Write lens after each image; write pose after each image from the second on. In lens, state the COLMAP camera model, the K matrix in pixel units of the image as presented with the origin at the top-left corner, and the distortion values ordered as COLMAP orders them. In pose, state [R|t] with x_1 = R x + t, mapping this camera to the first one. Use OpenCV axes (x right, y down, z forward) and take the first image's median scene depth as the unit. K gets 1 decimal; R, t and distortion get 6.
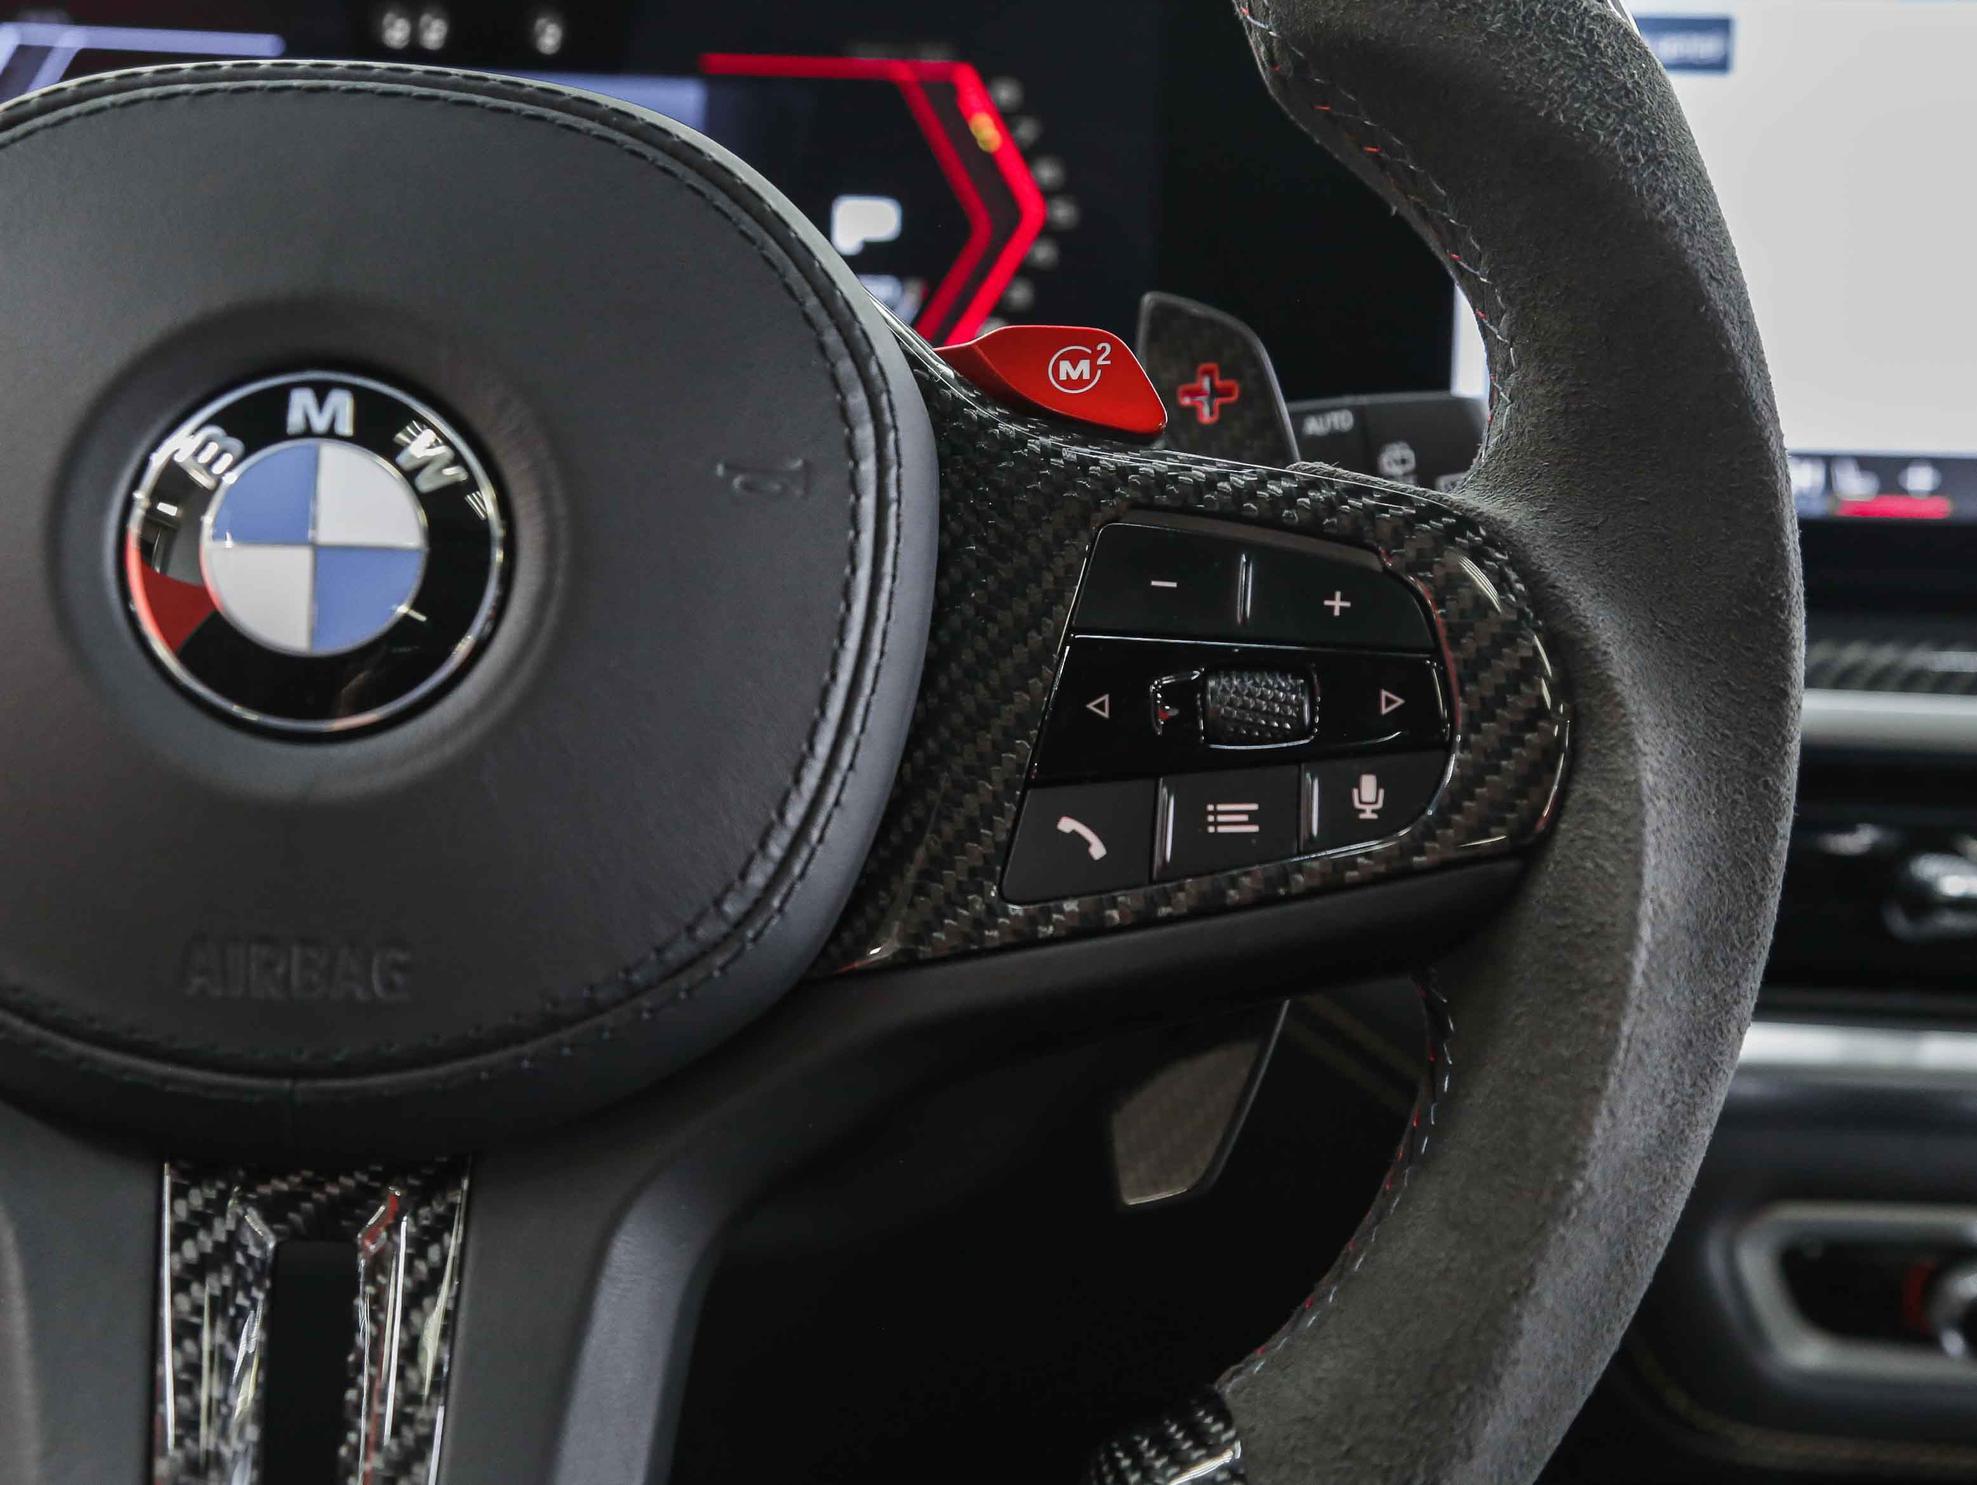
lens RADIAL K [[2390.3, 0, 917.2], [0, 2390.3, 747.7], [0, 0, 1]] dist [-0.045643, 0.000000]
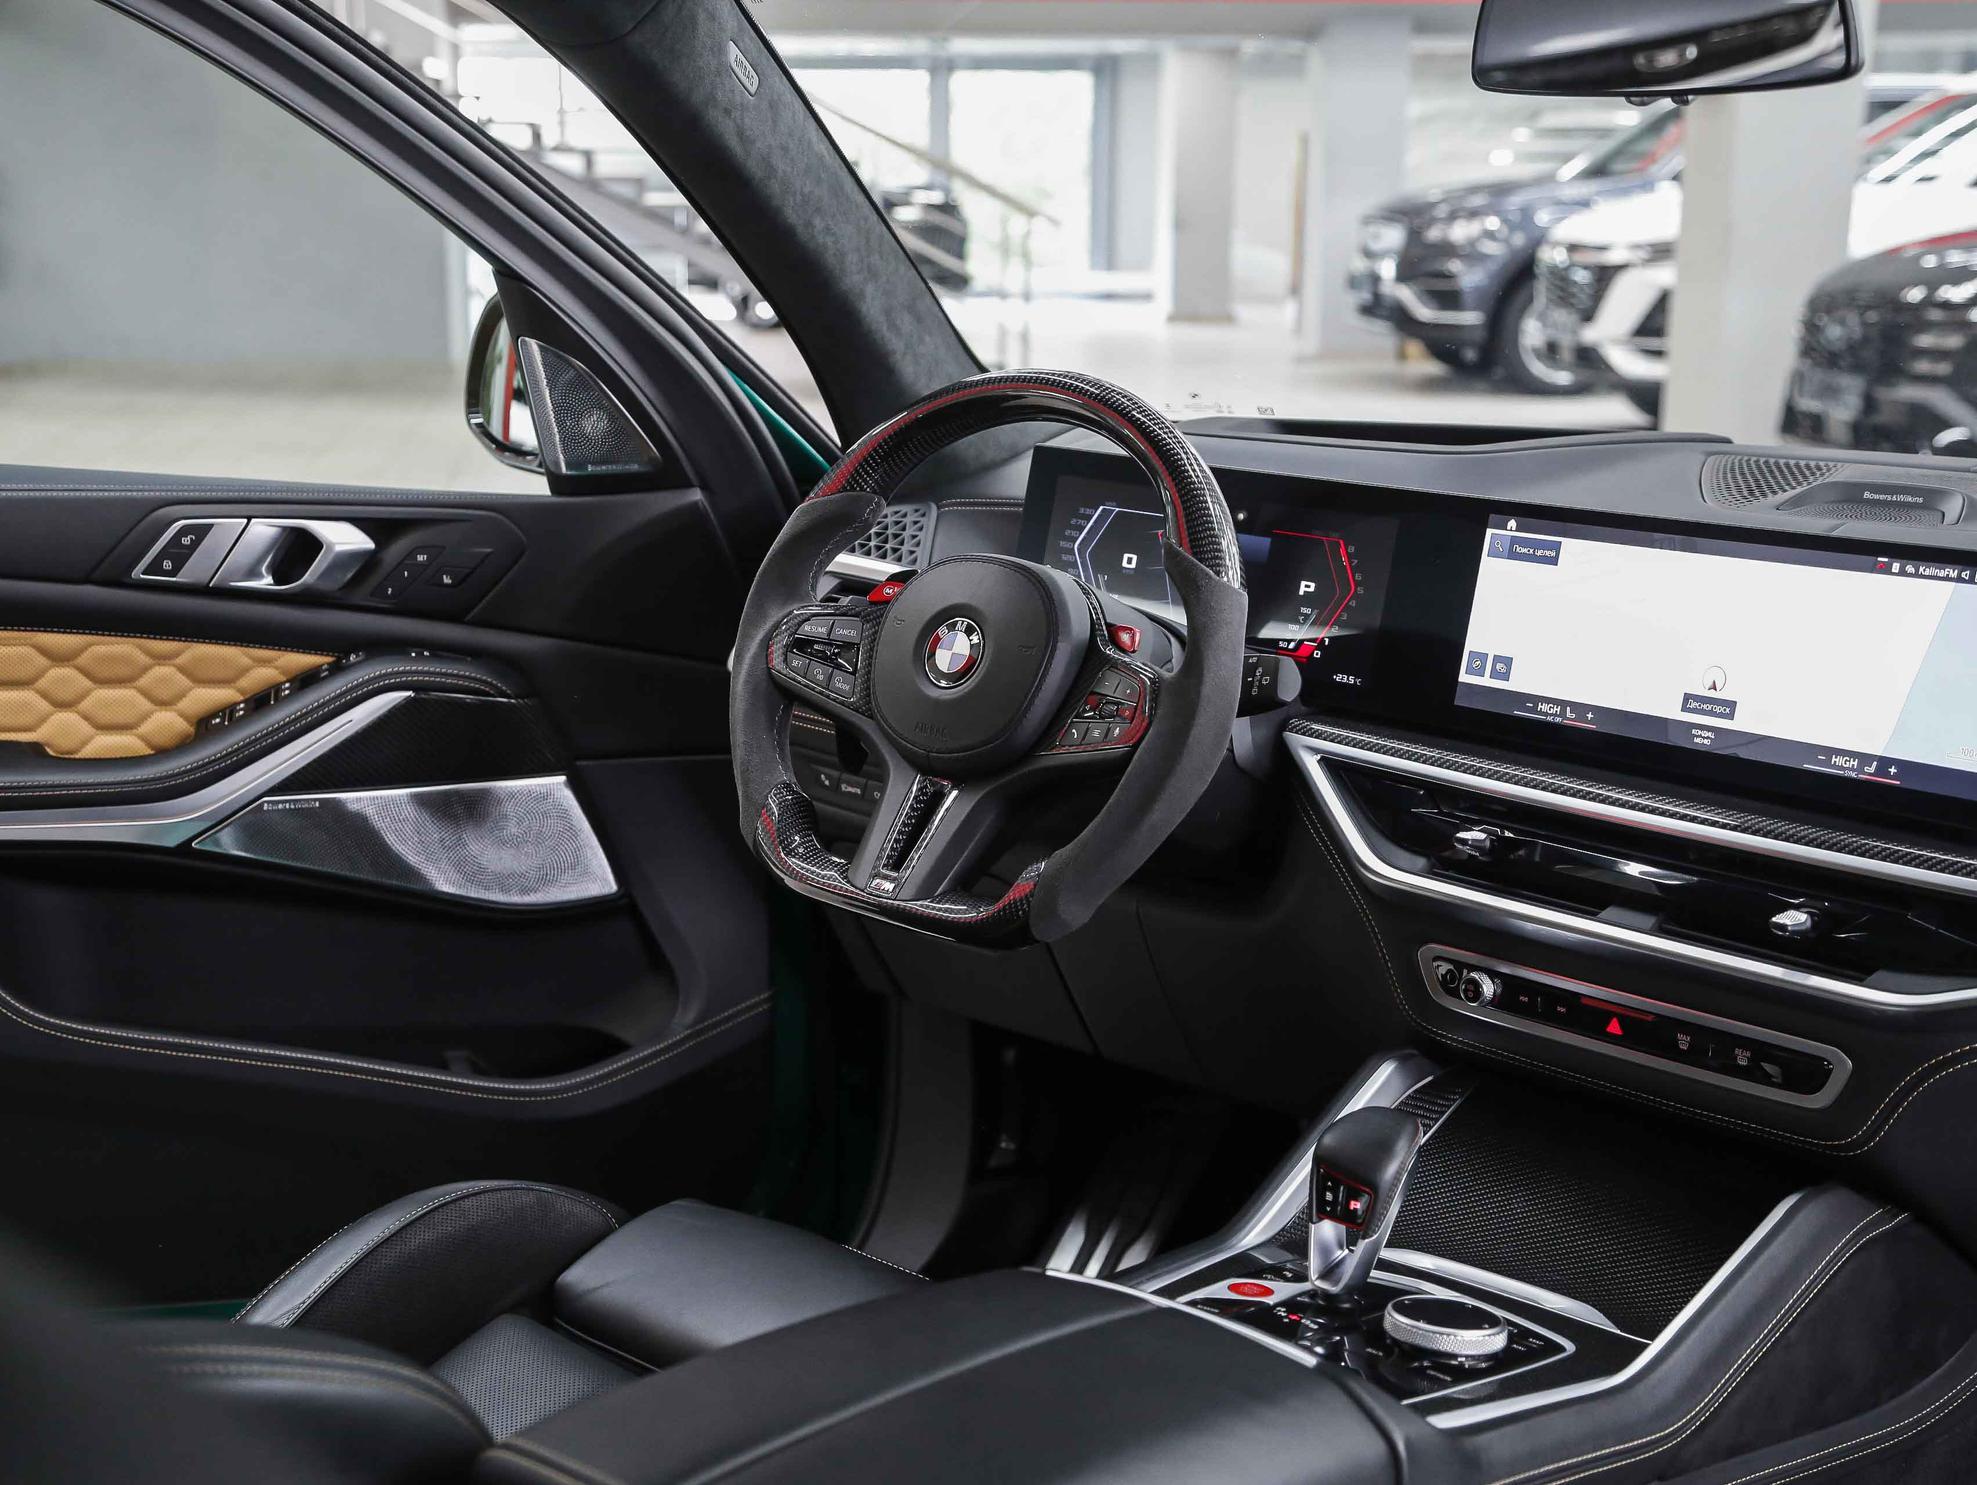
lens RADIAL K [[2739.1, 0, 986.2], [0, 2739.1, 746.0], [0, 0, 1]] dist [0.095010, 0.000000]
pose [[0.690256, 0.130772, -0.711650, 3.853601], [-0.196216, 0.980508, -0.010139, 0.154239], [0.696453, 0.146635, 0.702461, -2.945171]]
